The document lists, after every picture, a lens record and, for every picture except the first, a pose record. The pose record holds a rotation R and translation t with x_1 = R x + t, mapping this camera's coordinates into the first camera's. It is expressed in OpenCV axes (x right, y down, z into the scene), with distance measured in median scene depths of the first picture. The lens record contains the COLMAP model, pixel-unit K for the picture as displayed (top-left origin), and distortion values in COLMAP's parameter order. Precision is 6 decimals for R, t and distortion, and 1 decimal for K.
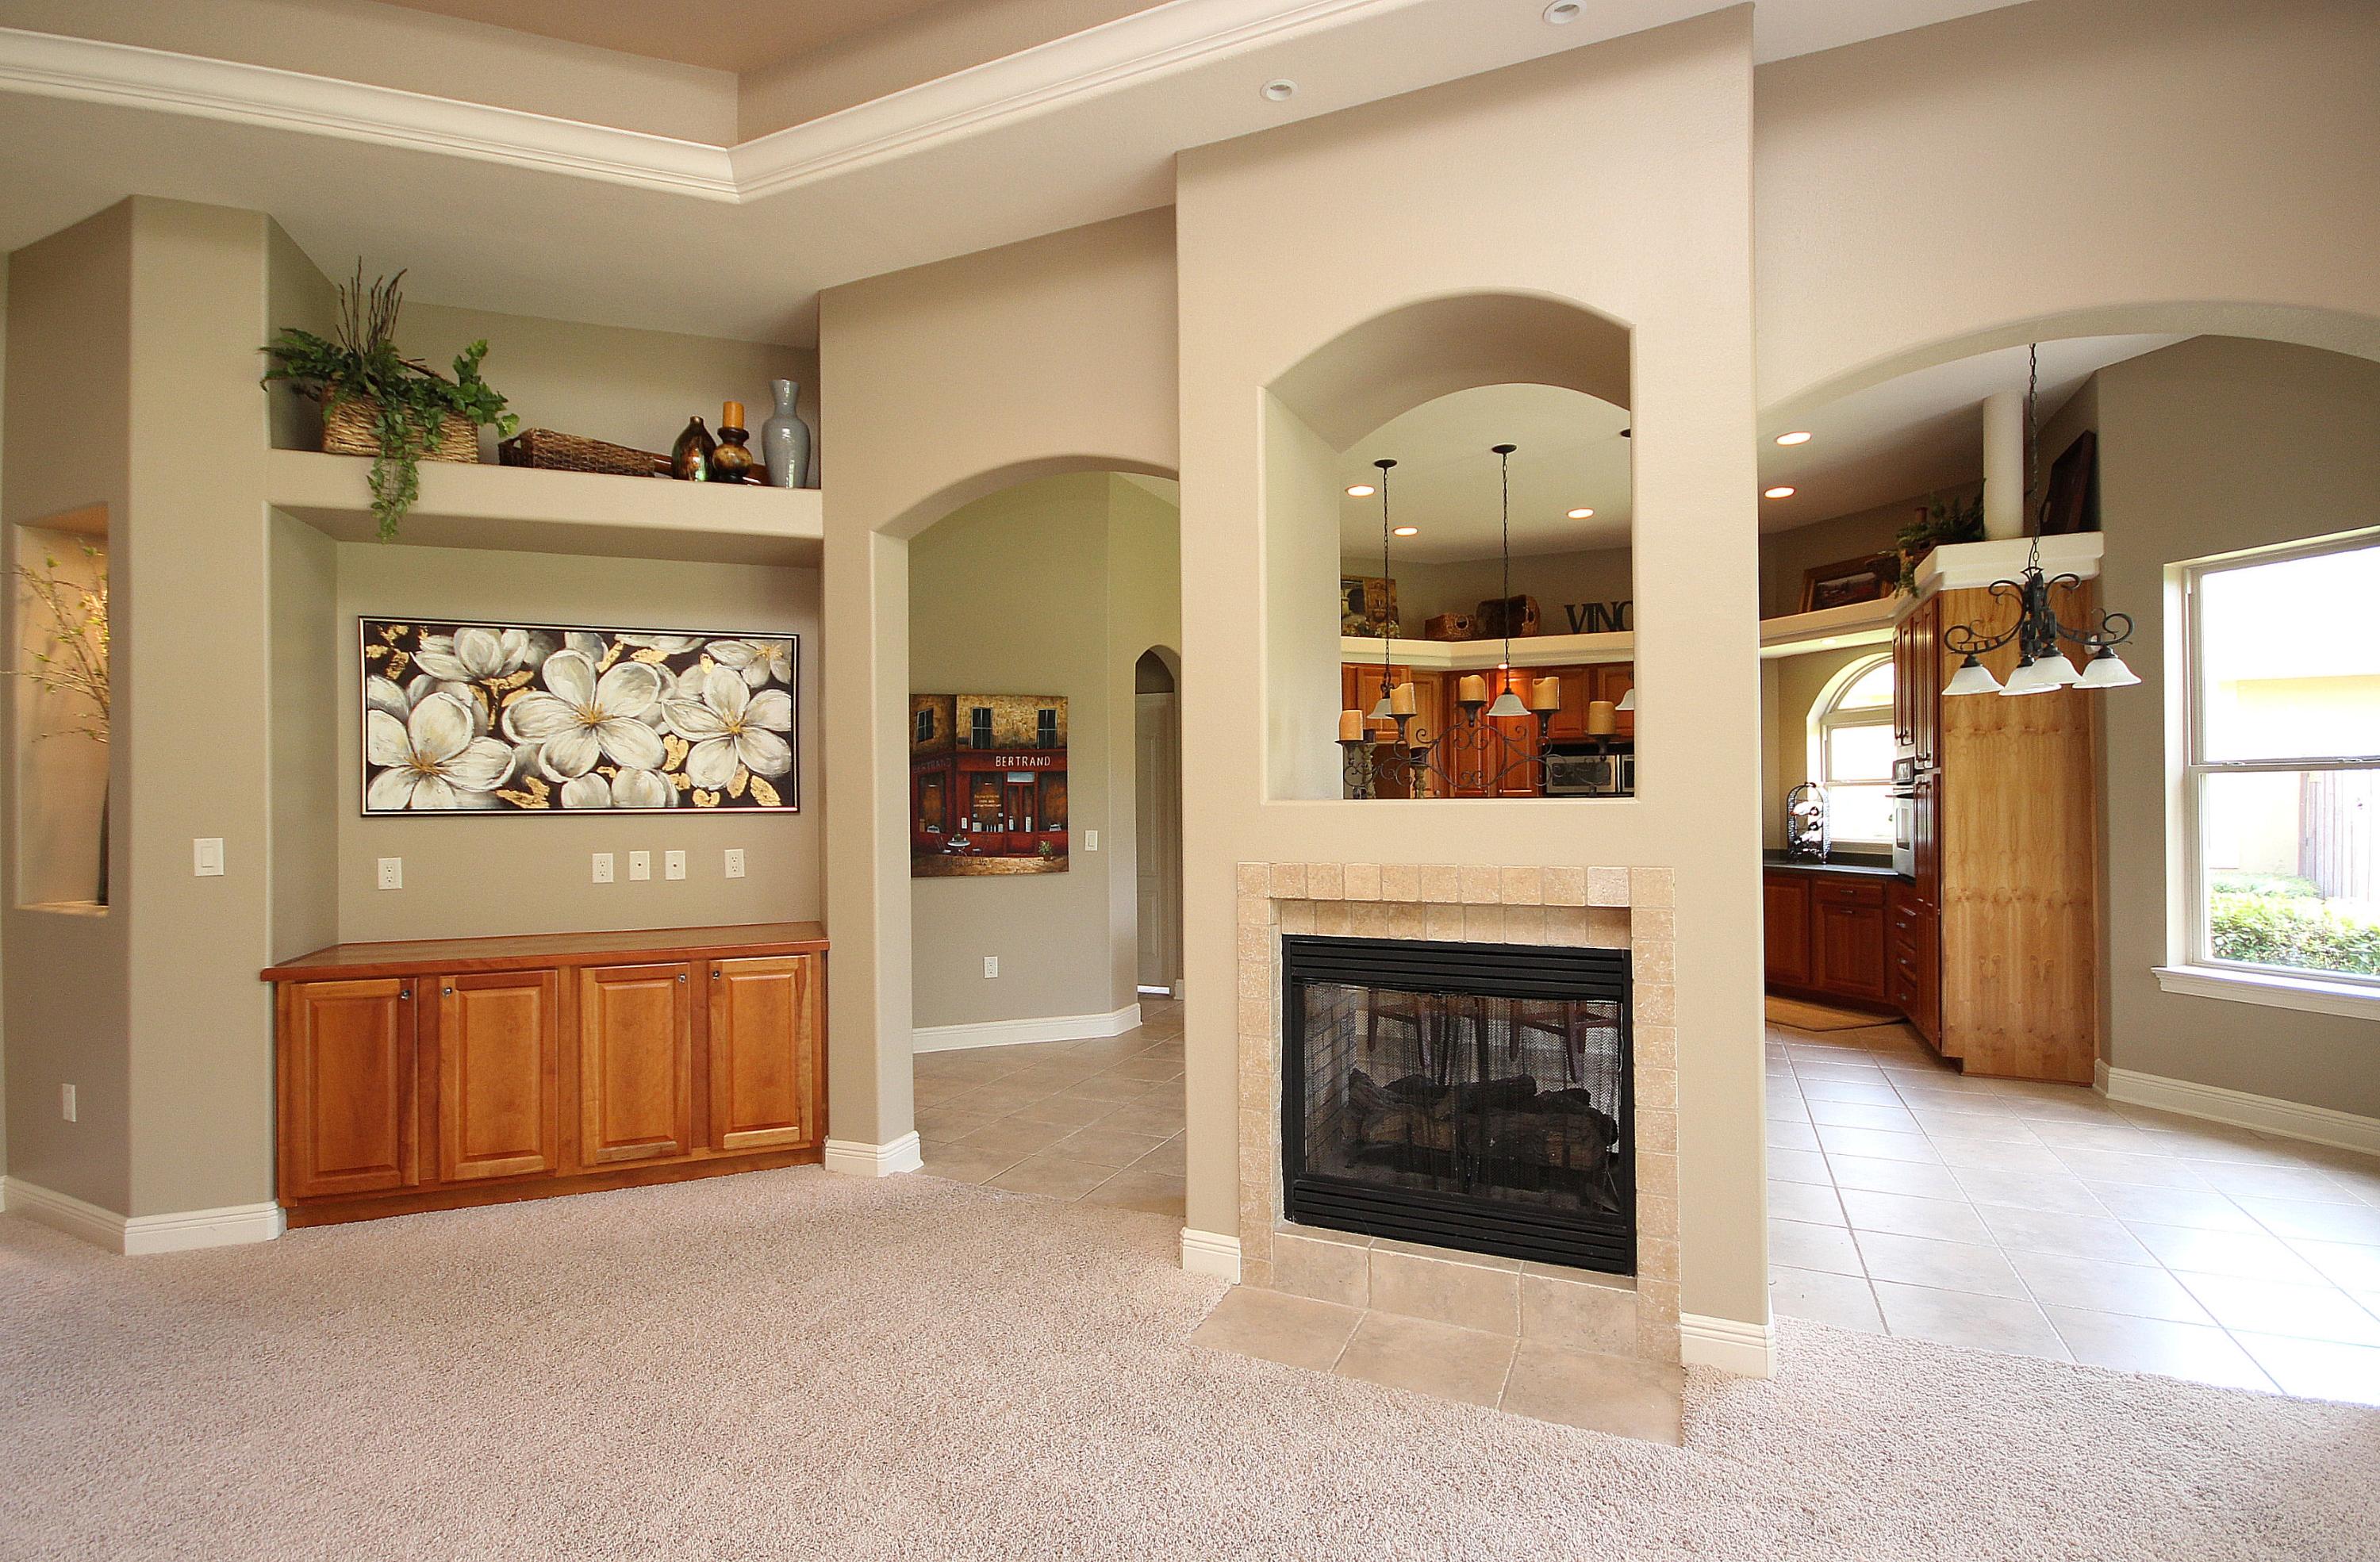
lens RADIAL K [[1111.2, 0, 1196.3], [0, 1111.2, 788.9], [0, 0, 1]] dist [0.003759, -0.002391]
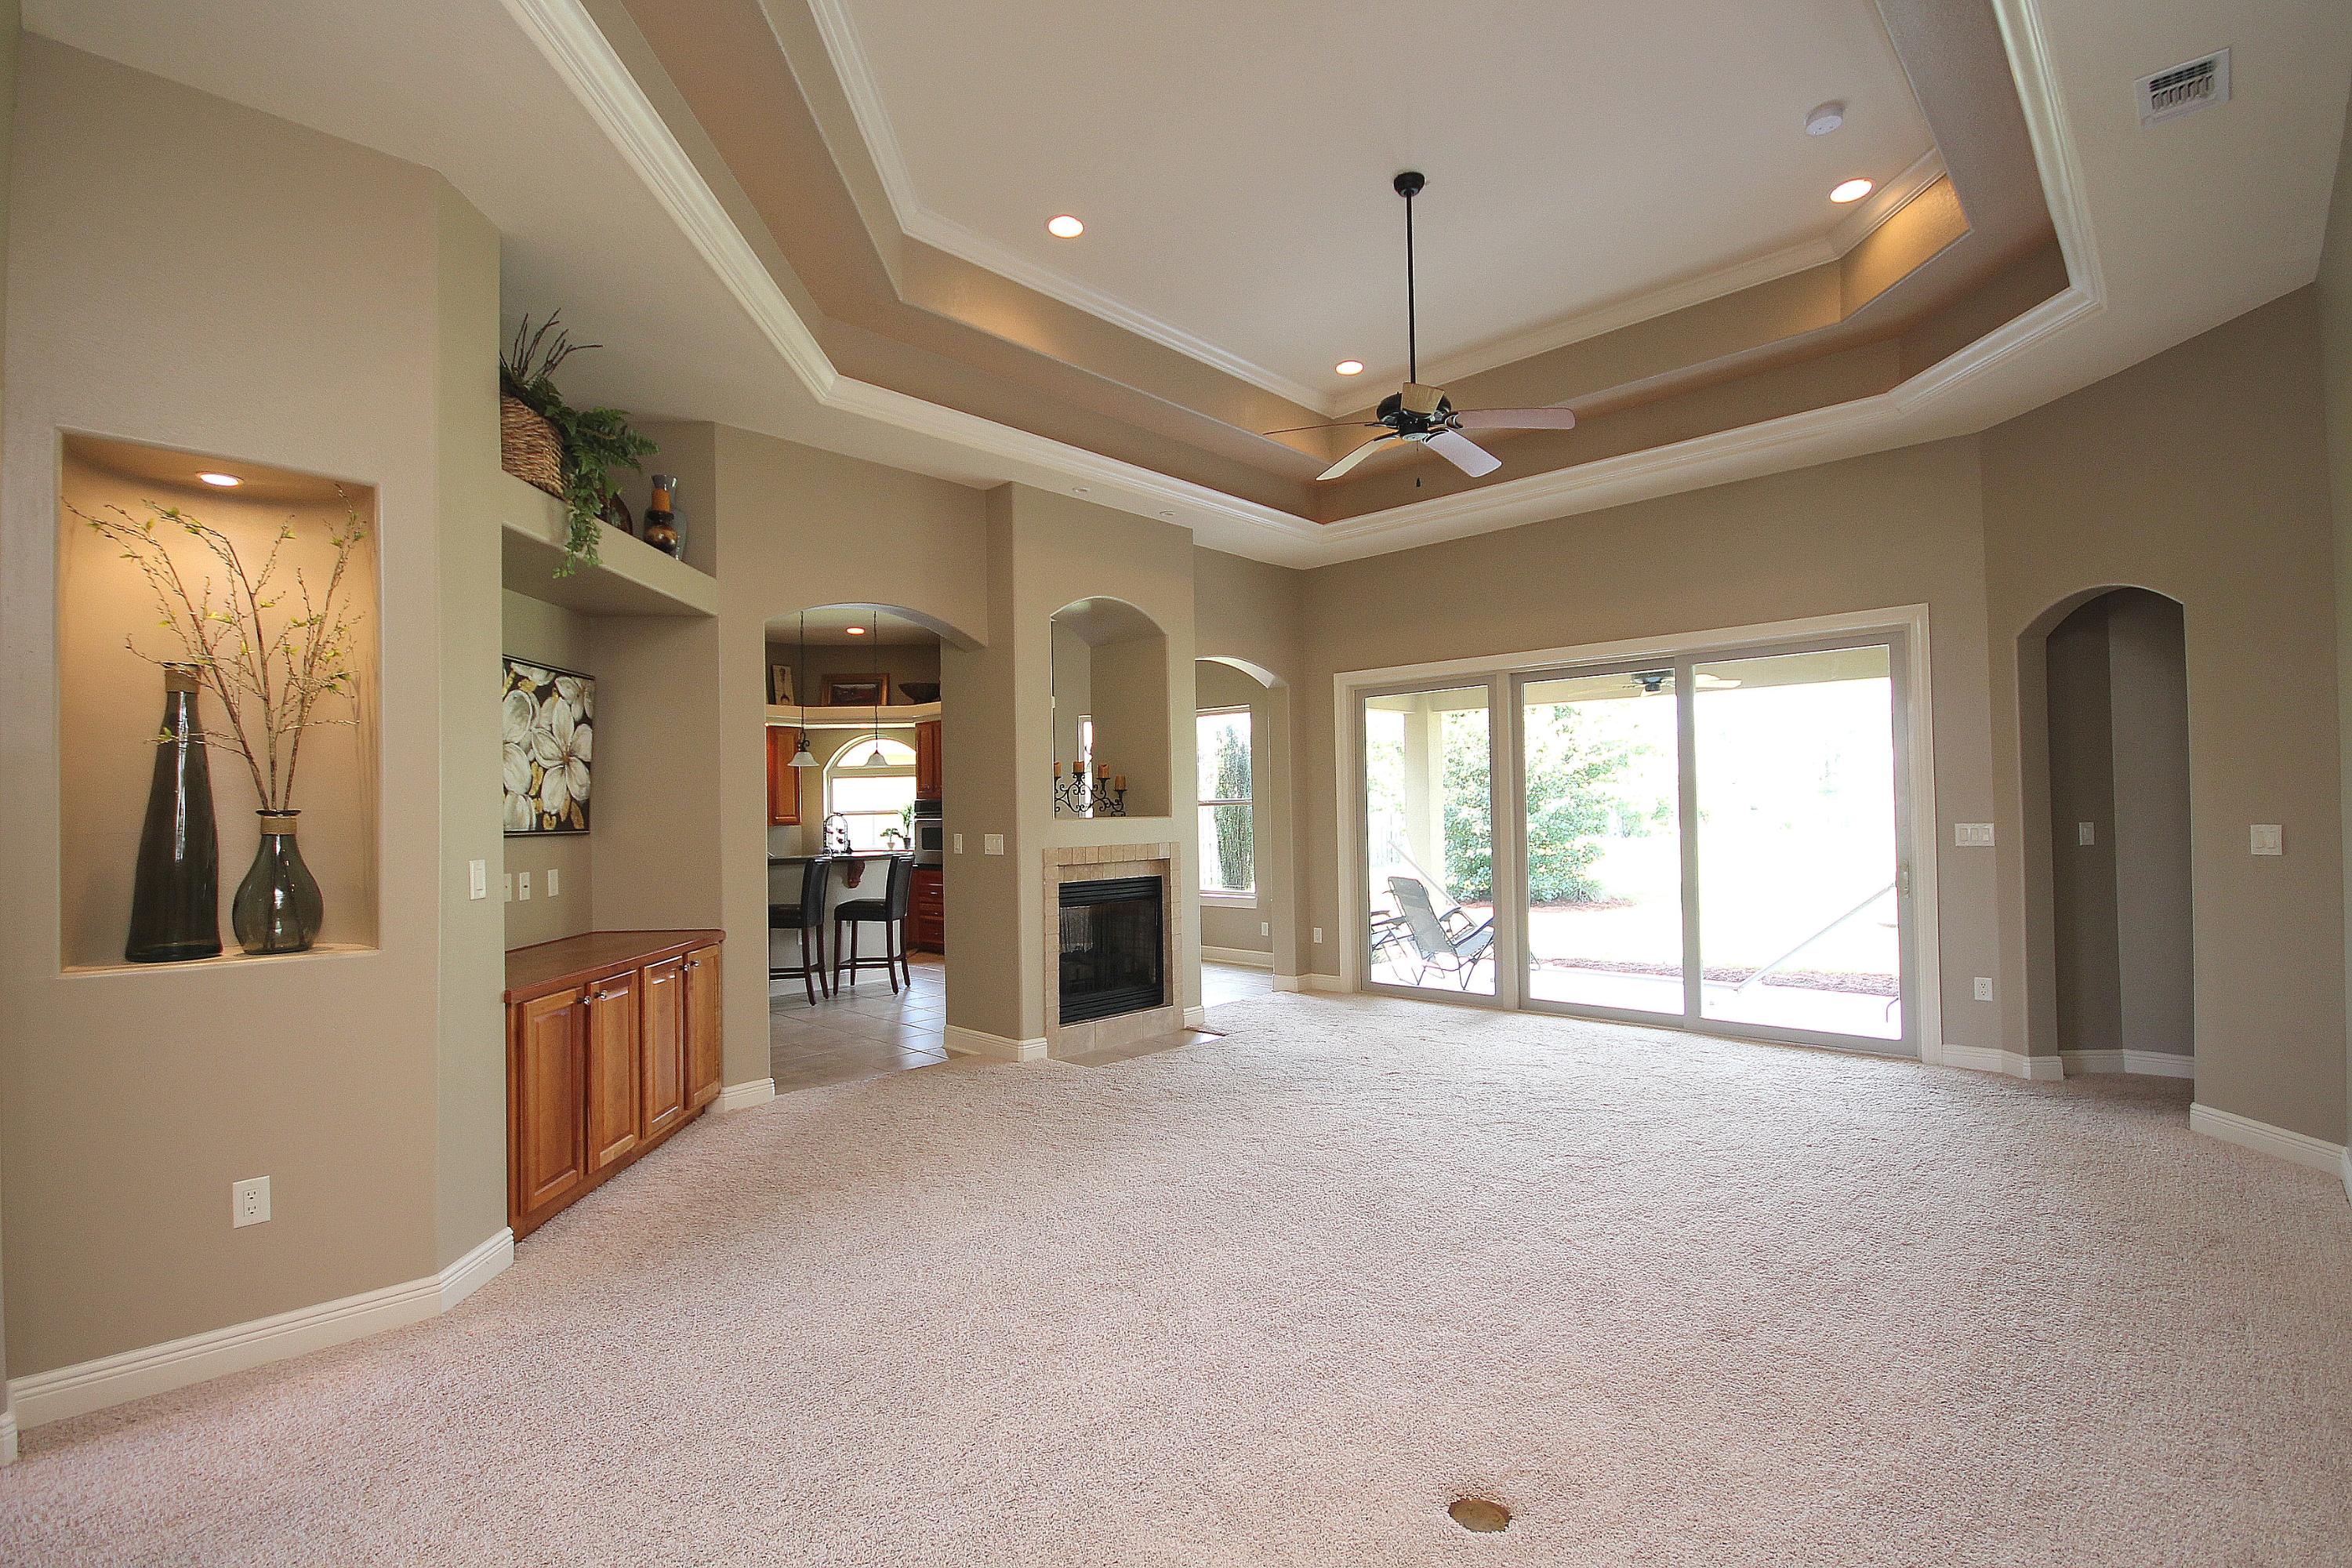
lens RADIAL K [[1081.1, 0, 1184.1], [0, 1081.1, 788.7], [0, 0, 1]] dist [-0.015733, -0.001011]
pose [[0.327278, 0.024176, 0.944619, -1.227799], [0.008996, 0.999548, -0.028699, 0.011594], [-0.944885, 0.017890, 0.326912, 0.089464]]
